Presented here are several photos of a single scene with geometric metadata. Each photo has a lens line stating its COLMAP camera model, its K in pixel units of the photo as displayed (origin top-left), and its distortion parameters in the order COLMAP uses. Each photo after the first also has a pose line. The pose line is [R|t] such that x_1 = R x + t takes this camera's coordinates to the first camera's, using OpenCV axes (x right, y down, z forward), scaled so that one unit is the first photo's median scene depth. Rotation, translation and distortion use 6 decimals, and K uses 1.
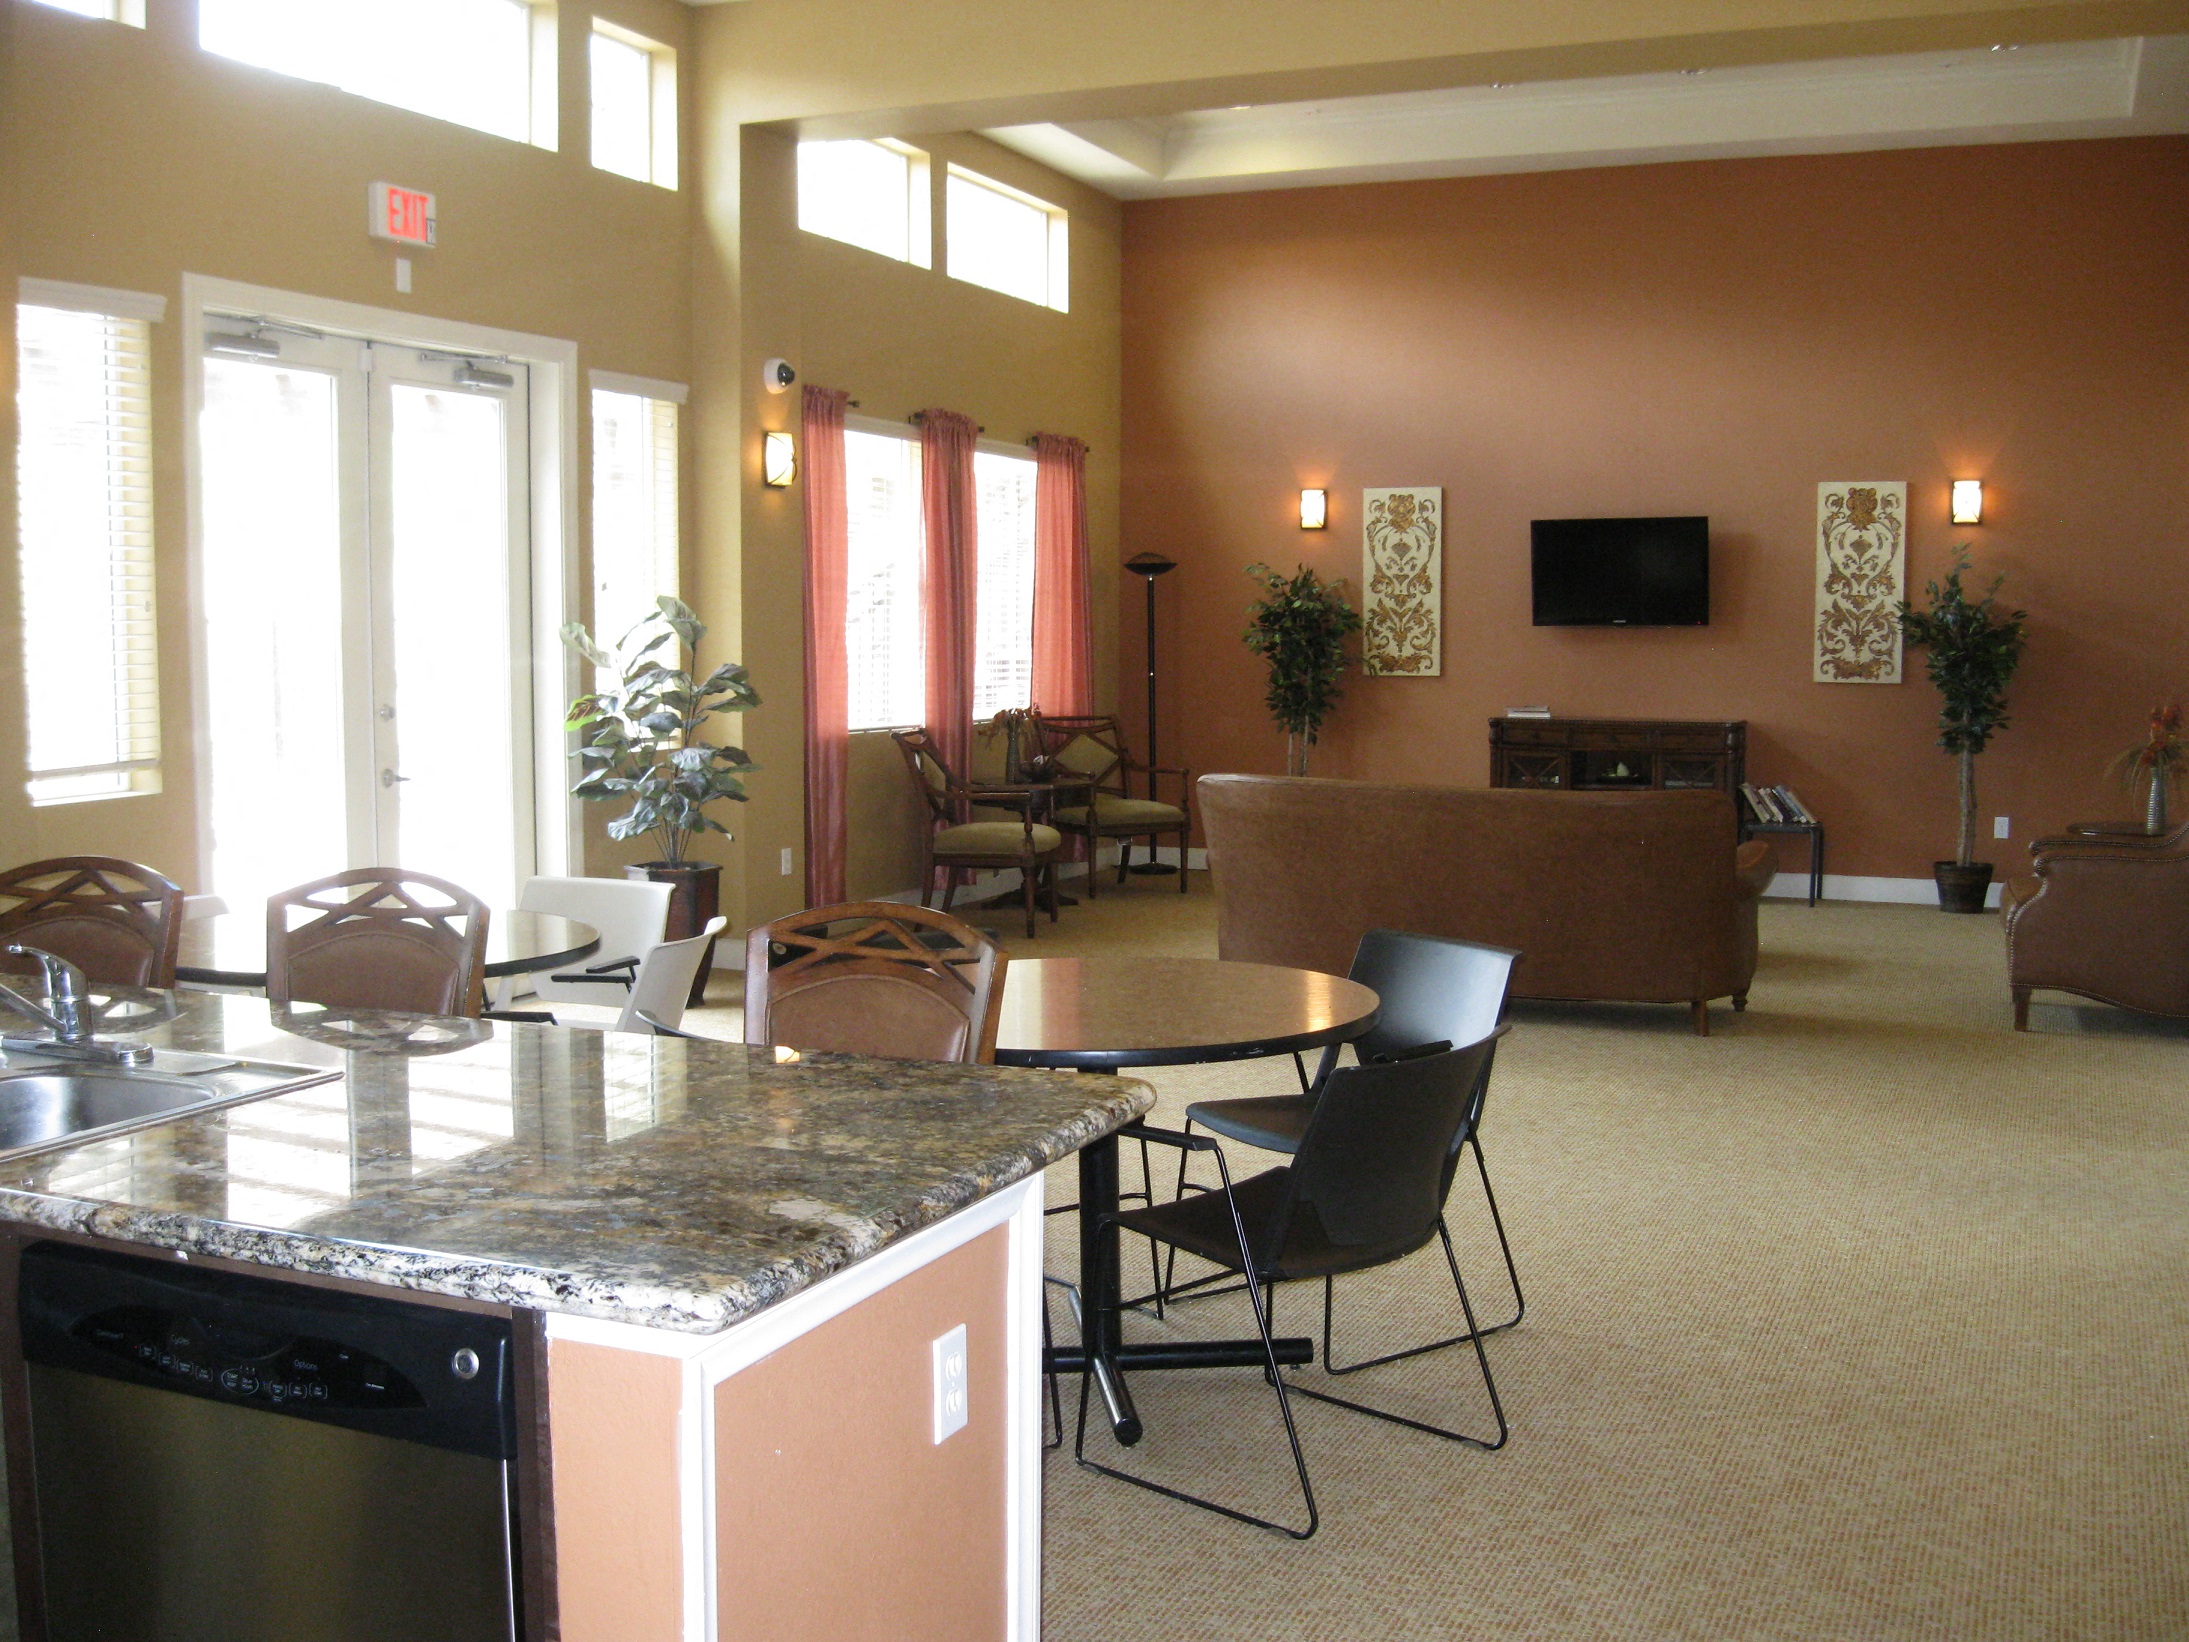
lens RADIAL K [[2231.1, 0, 1093.9], [0, 2231.1, 820.5], [0, 0, 1]] dist [-0.112308, 0.000000]
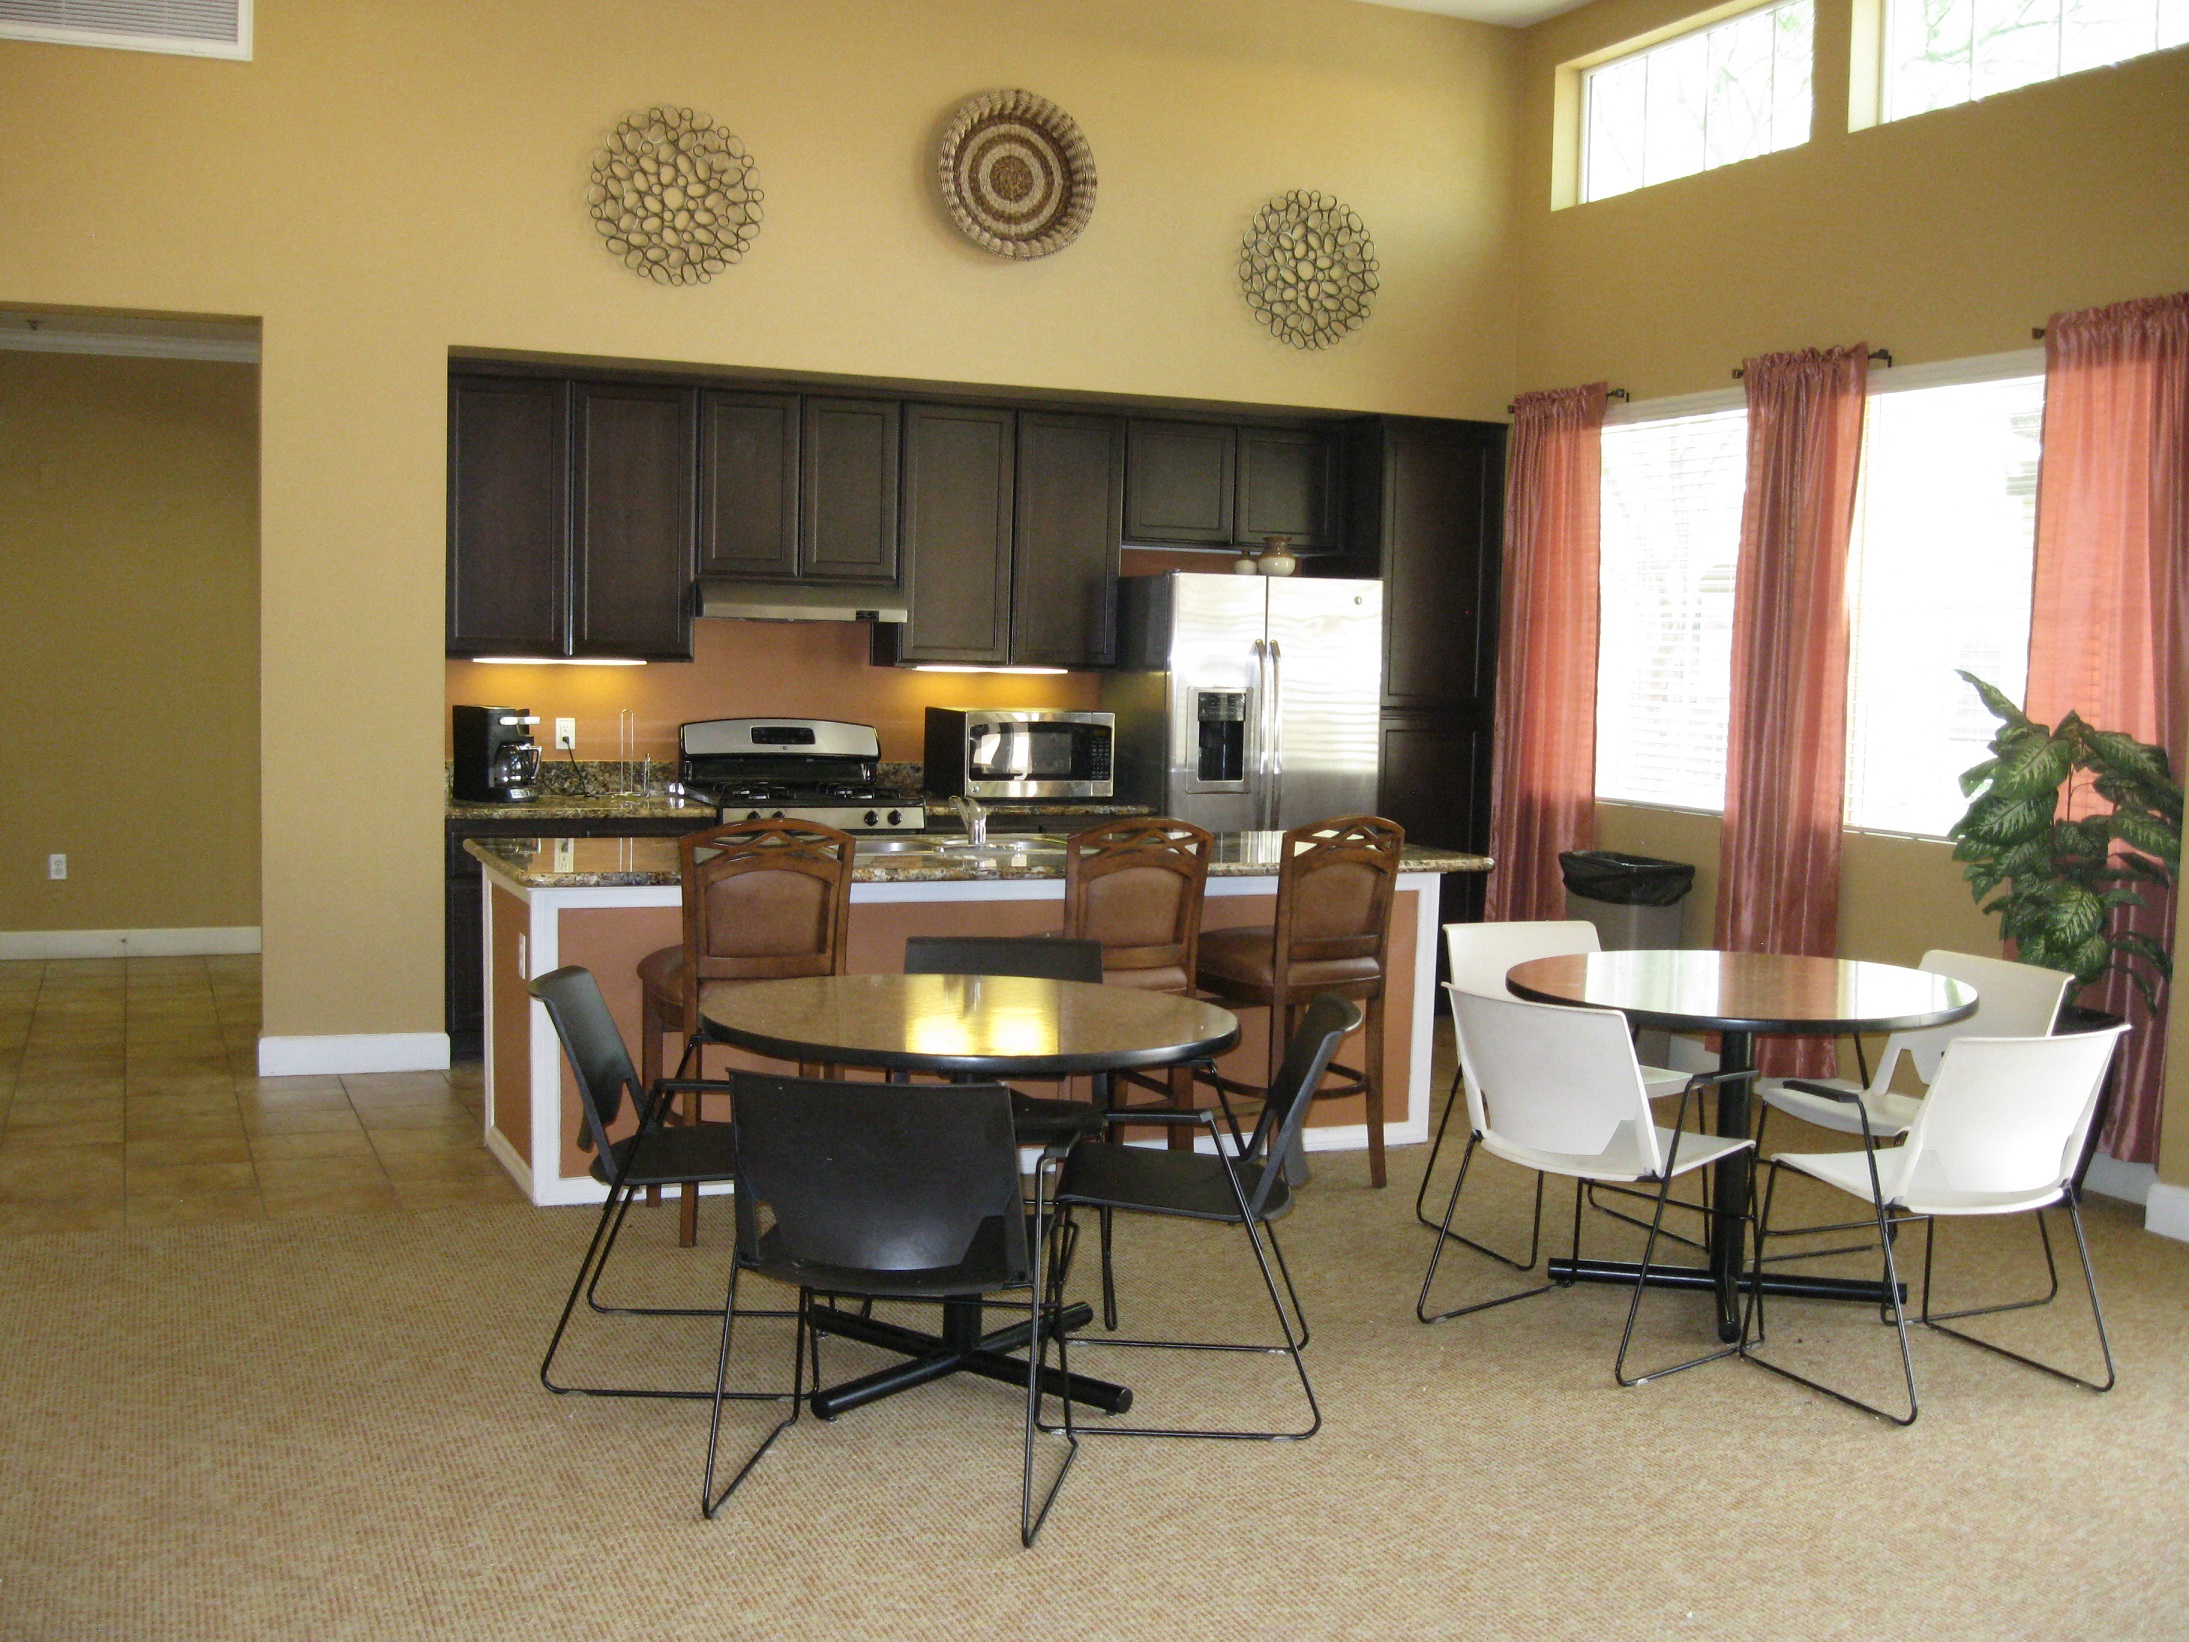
lens RADIAL K [[2231.1, 0, 1093.3], [0, 2231.1, 826.9], [0, 0, 1]] dist [-0.112308, 0.000000]
pose [[-0.679641, 0.030535, -0.732909, 0.602079], [-0.092027, 0.987690, 0.126488, -0.119508], [0.727749, 0.153414, -0.668465, 1.428864]]
